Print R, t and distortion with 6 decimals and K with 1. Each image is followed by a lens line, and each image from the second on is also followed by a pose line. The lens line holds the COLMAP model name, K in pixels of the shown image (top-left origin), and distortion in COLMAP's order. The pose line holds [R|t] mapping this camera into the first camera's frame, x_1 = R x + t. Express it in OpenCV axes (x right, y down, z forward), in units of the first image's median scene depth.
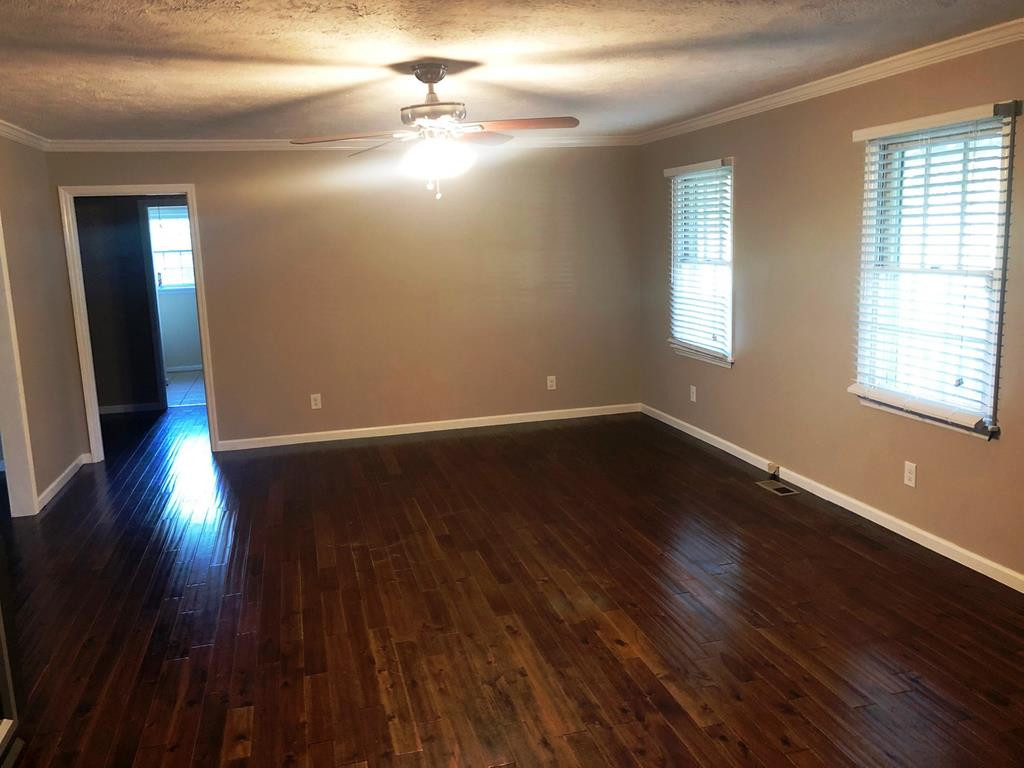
lens RADIAL K [[840.0, 0, 511.9], [0, 840.0, 385.5], [0, 0, 1]] dist [0.000786, 0.000071]
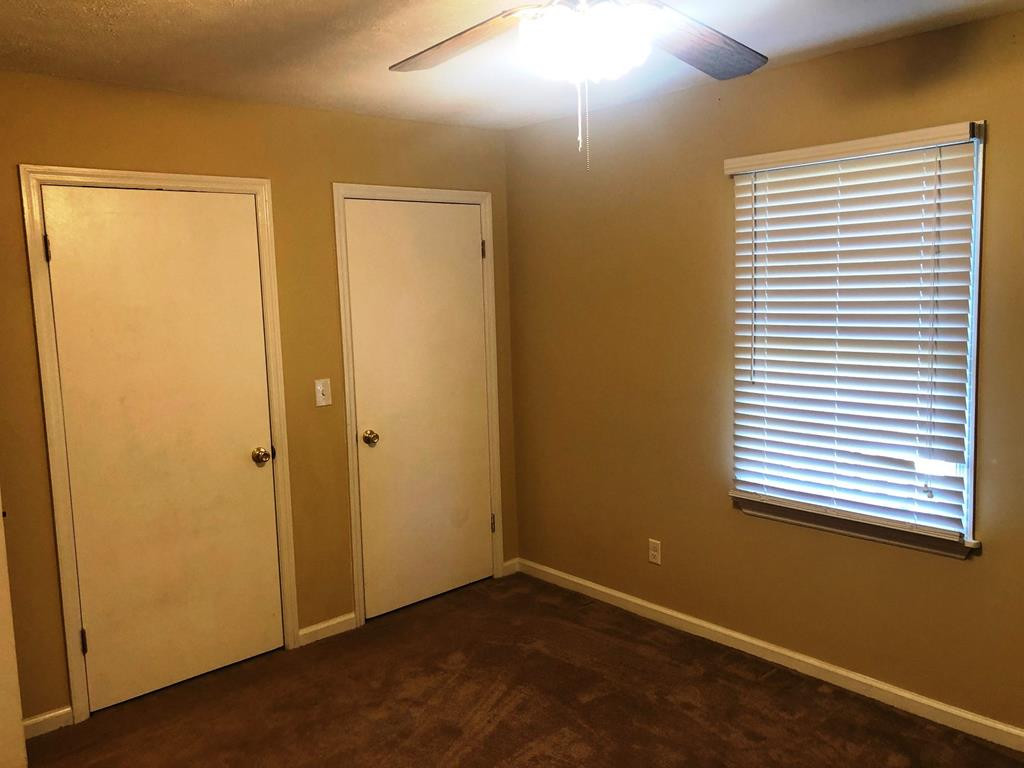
lens RADIAL K [[840.0, 0, 512.0], [0, 840.0, 384.0], [0, 0, 1]] dist [0.000786, 0.000071]
pose [[0.904921, -0.040023, 0.423693, -0.126078], [0.071292, 0.995756, -0.058204, -0.080257], [-0.419565, 0.082876, 0.903934, 0.481589]]
